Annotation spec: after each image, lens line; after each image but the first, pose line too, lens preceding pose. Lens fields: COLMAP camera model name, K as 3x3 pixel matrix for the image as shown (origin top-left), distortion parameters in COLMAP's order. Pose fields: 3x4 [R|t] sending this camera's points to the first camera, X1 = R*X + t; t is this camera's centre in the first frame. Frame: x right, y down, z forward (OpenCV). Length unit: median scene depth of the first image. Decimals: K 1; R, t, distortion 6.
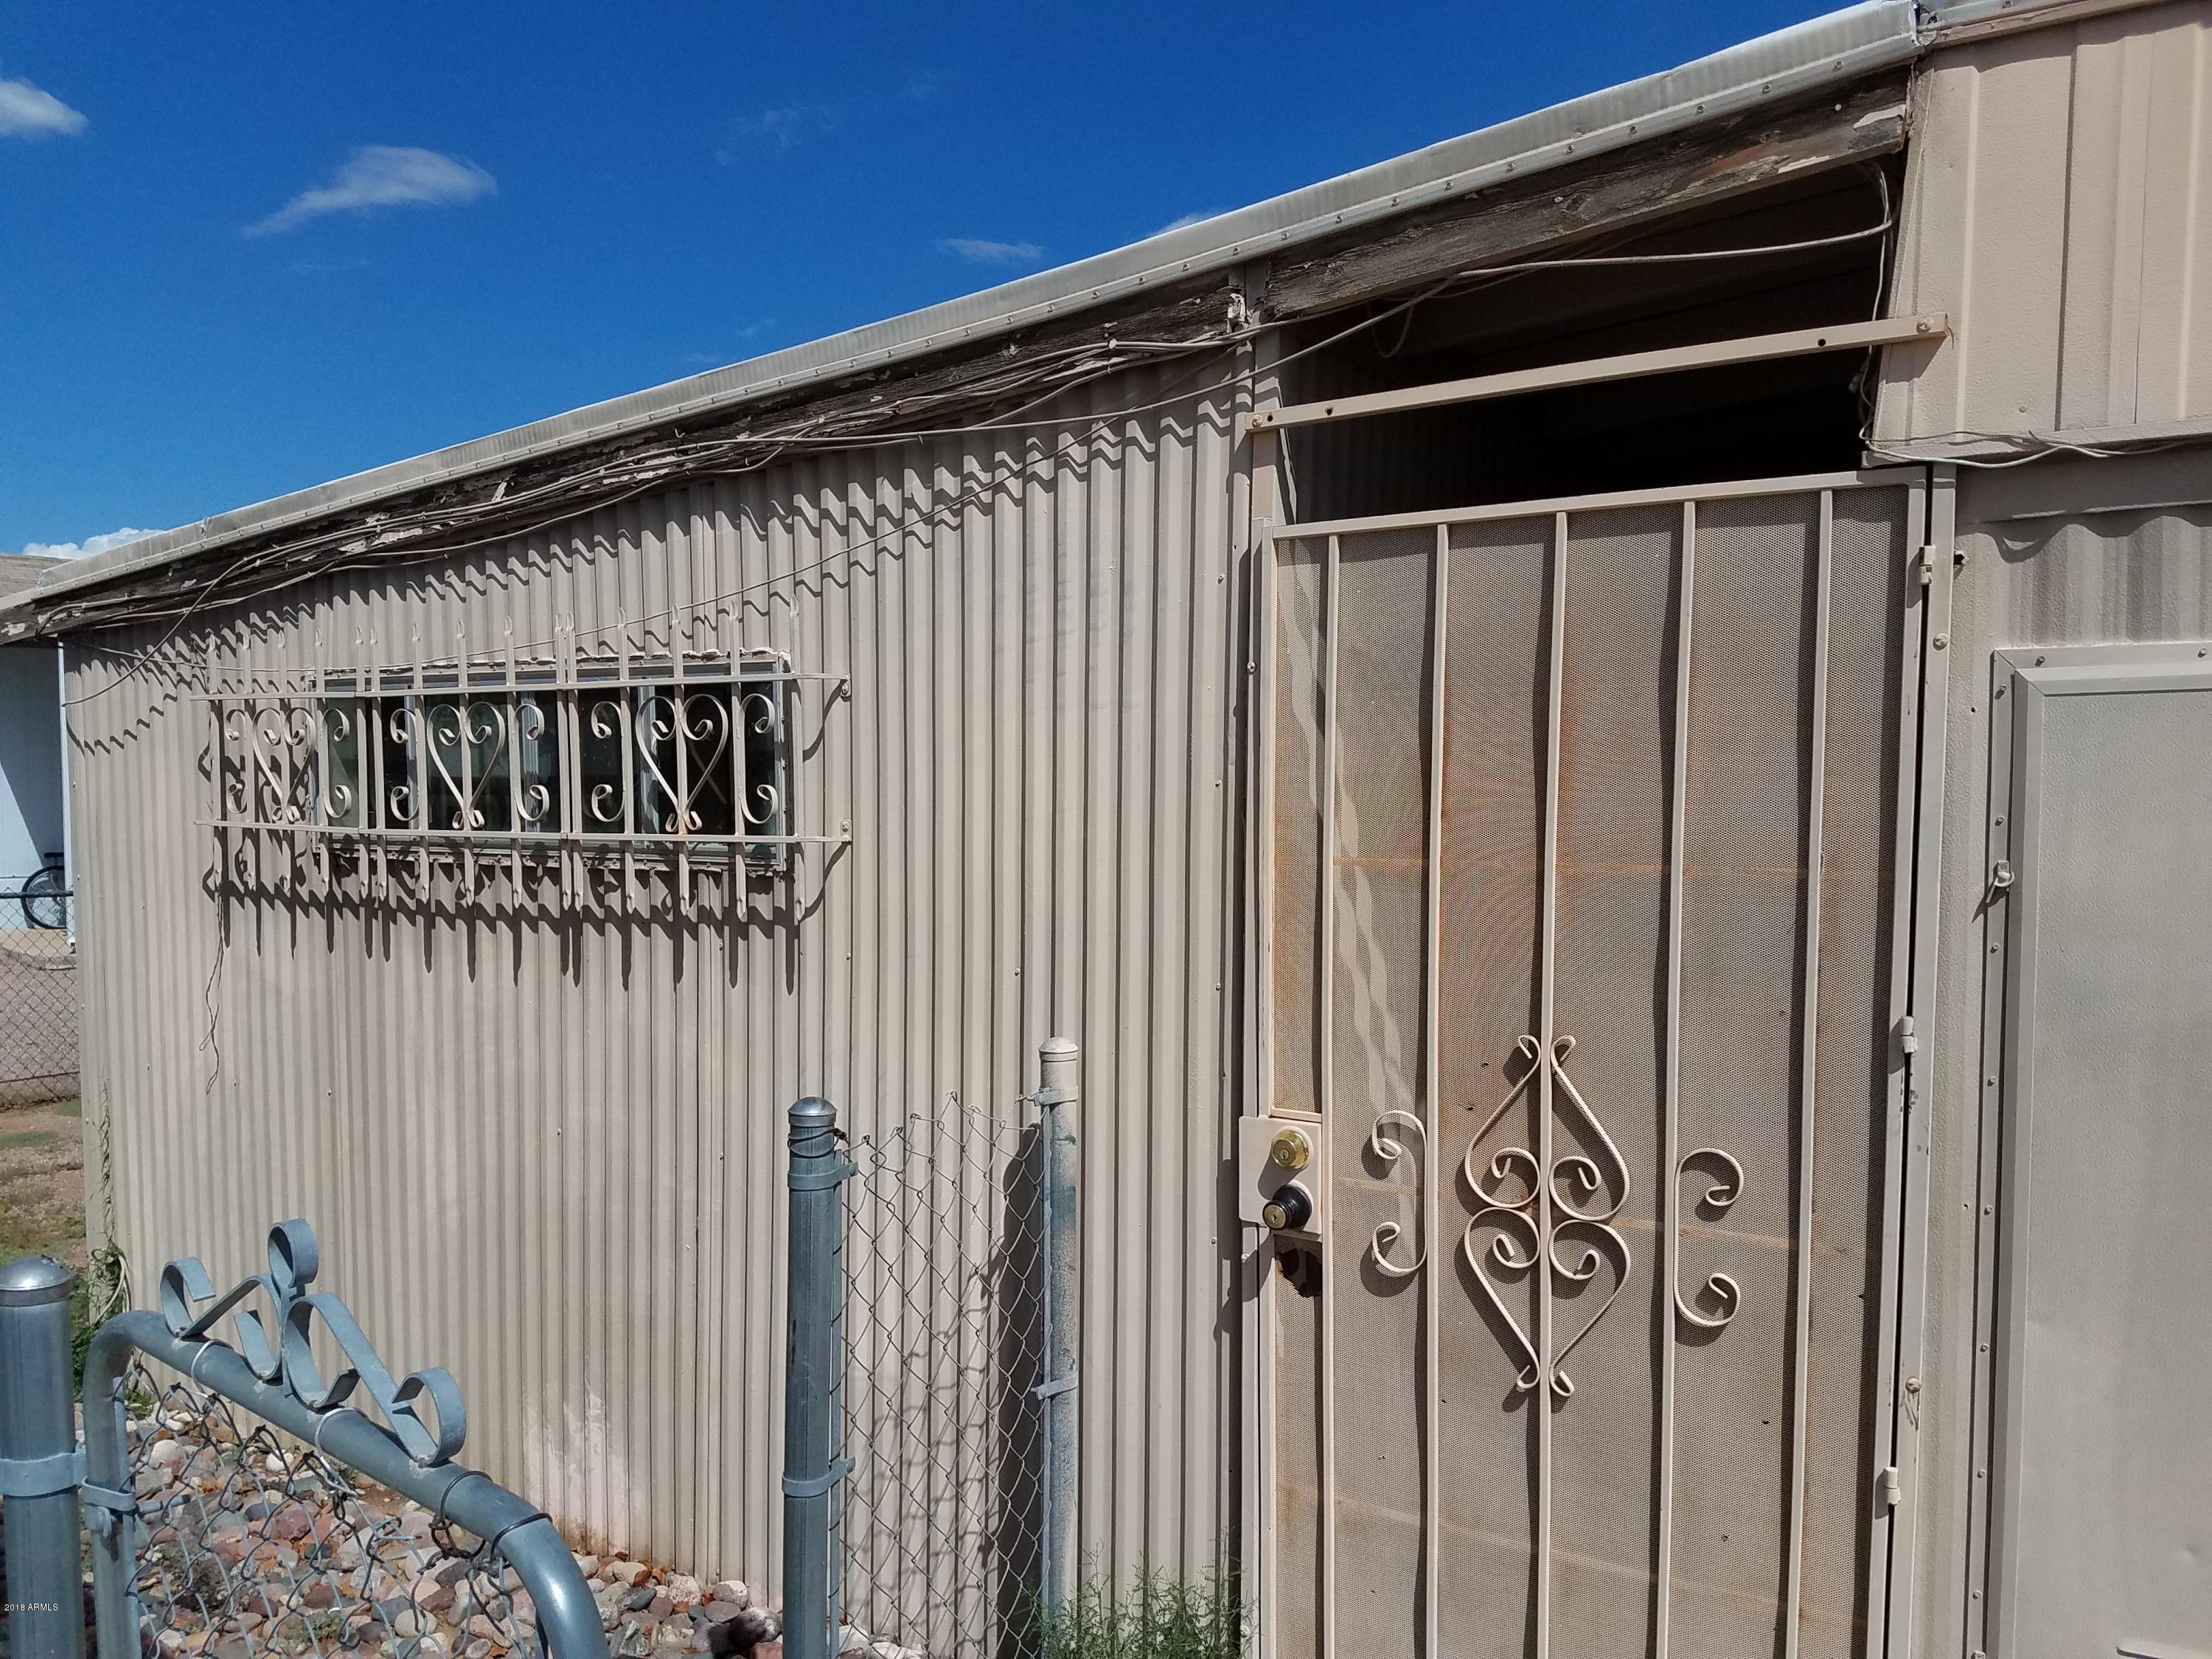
lens RADIAL K [[1717.4, 0, 1100.8], [0, 1717.4, 870.9], [0, 0, 1]] dist [0.289862, -0.513507]
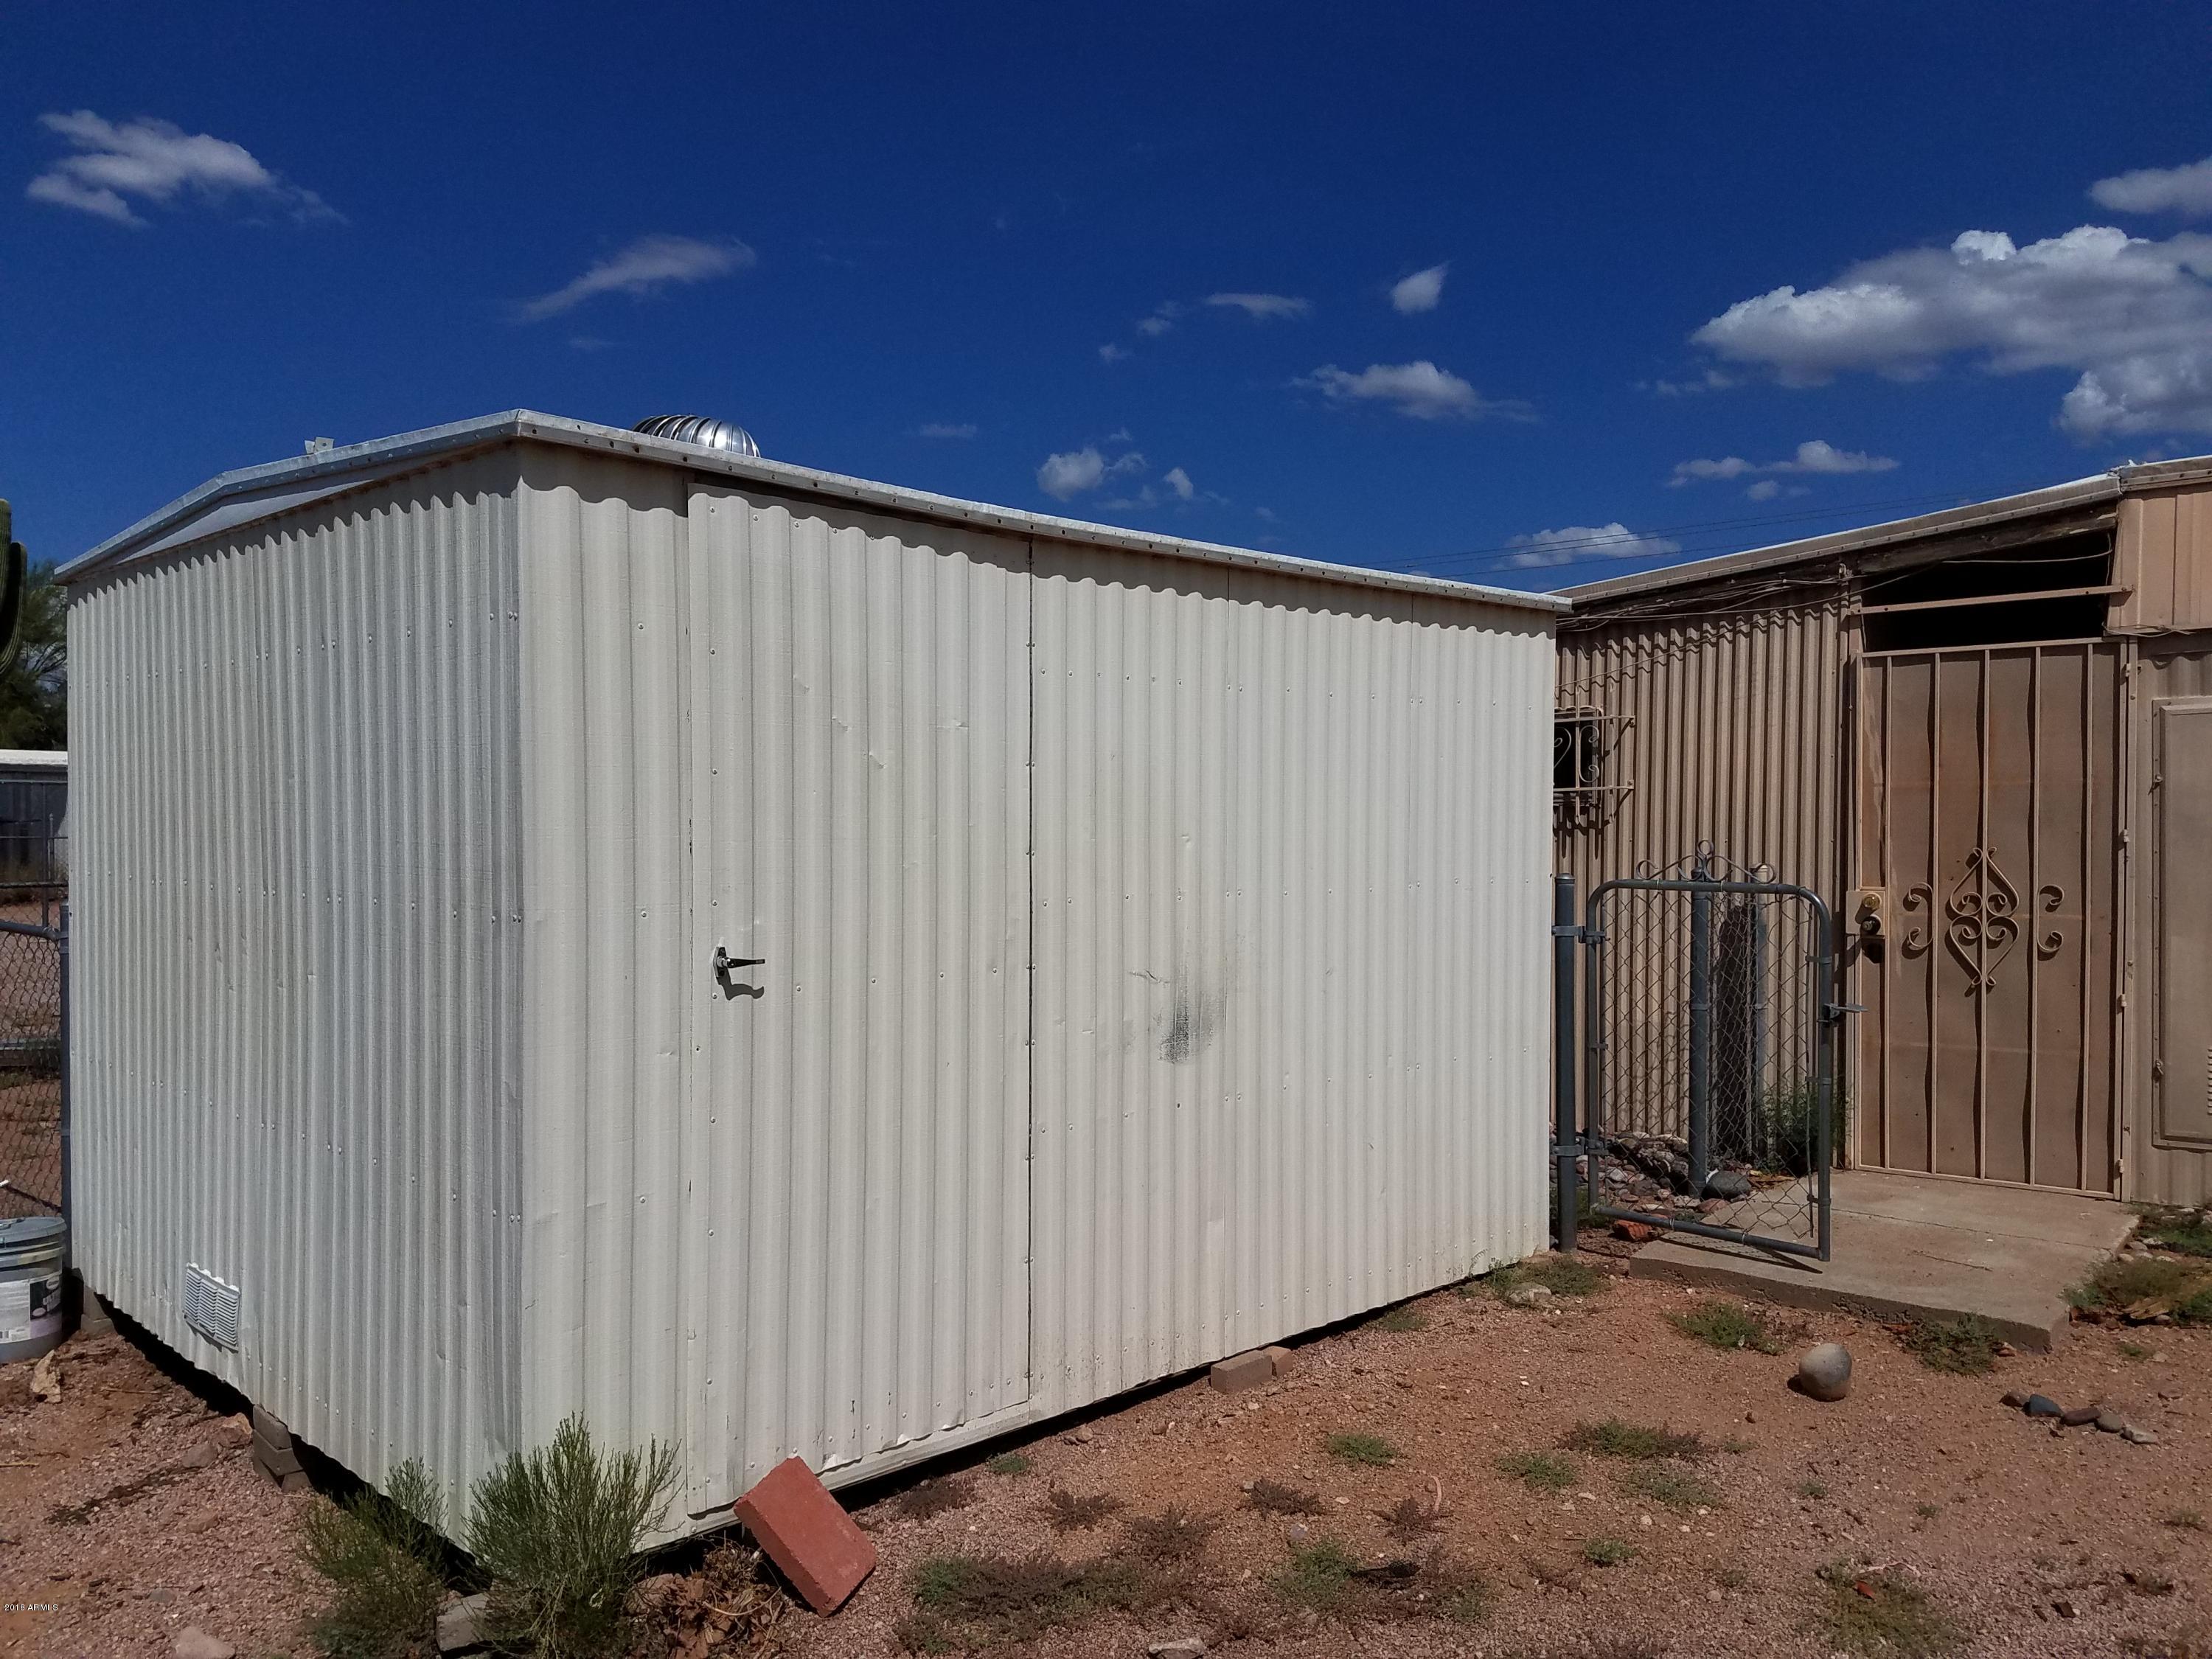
lens RADIAL K [[1806.6, 0, 1162.3], [0, 1806.6, 846.2], [0, 0, 1]] dist [0.275244, -0.391468]
pose [[0.995937, -0.005101, -0.089907, -0.670625], [0.000977, 0.998948, -0.045851, 0.205473], [0.090046, 0.045577, 0.994894, -1.776823]]
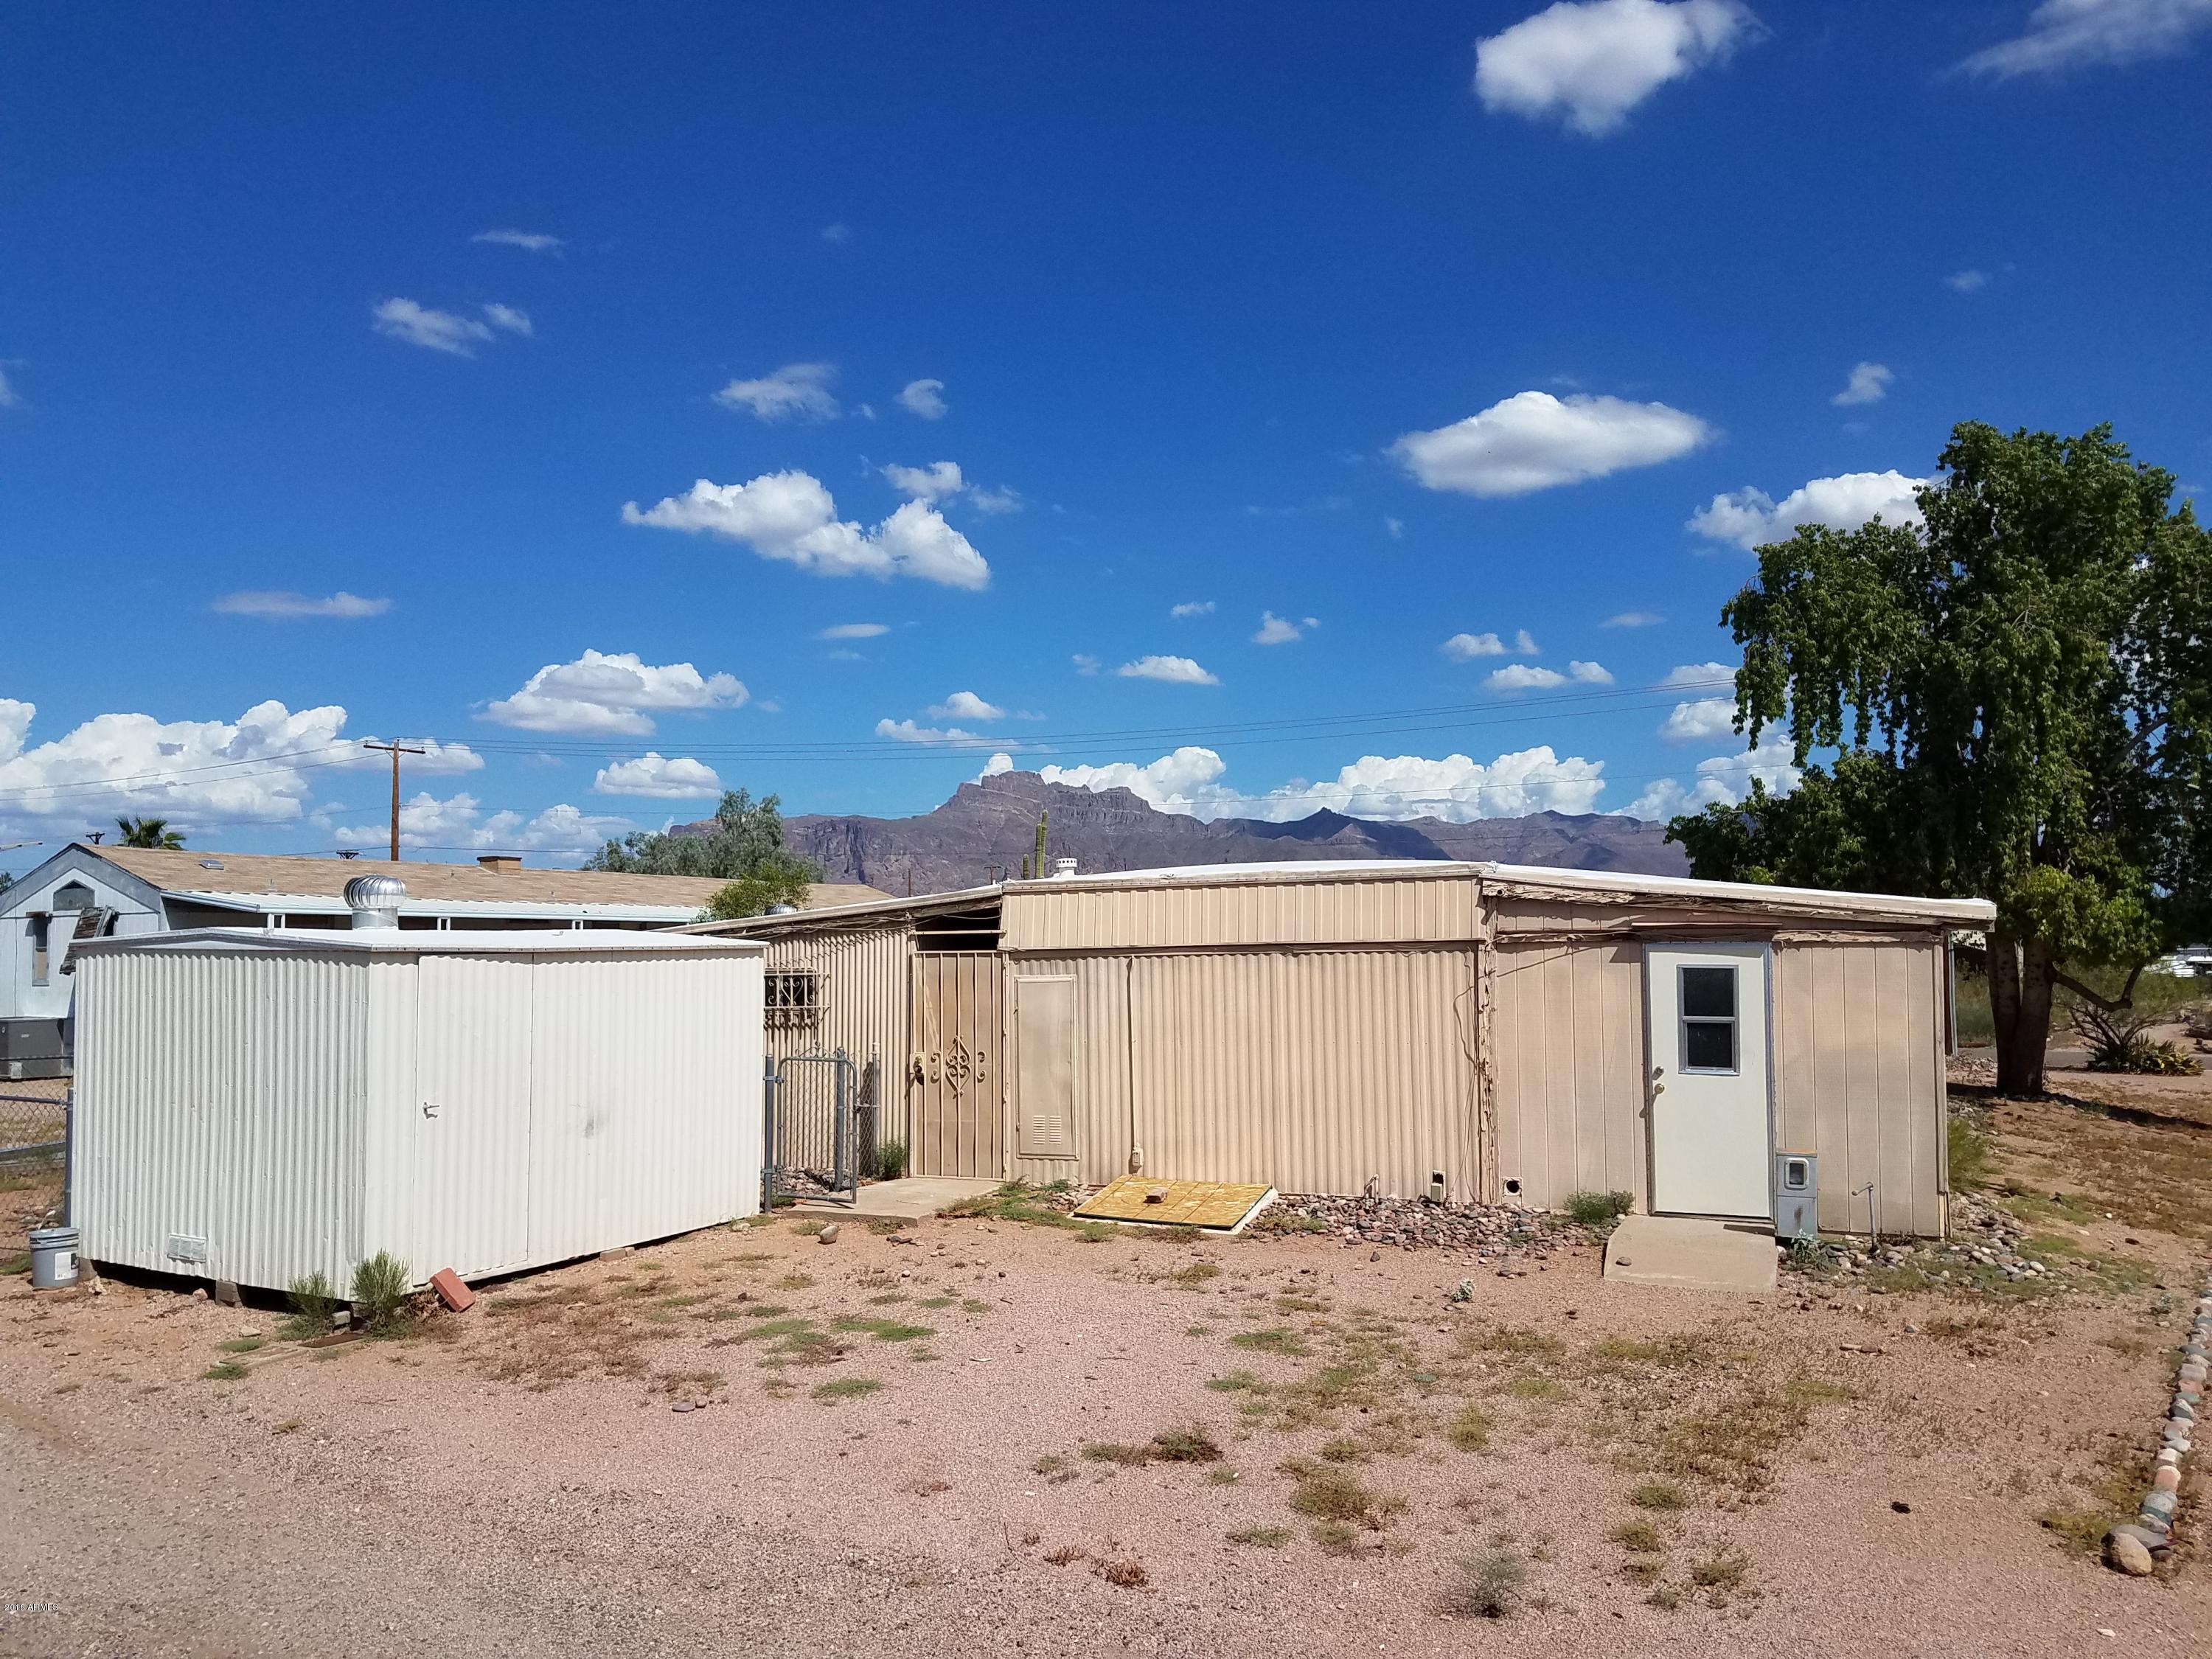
lens RADIAL K [[1667.0, 0, 1111.0], [0, 1667.0, 888.0], [0, 0, 1]] dist [0.202763, -0.338590]
pose [[0.983270, -0.003837, 0.182115, -0.276091], [0.020762, 0.995623, -0.091121, 0.117325], [-0.180968, 0.093377, 0.979046, -4.677826]]
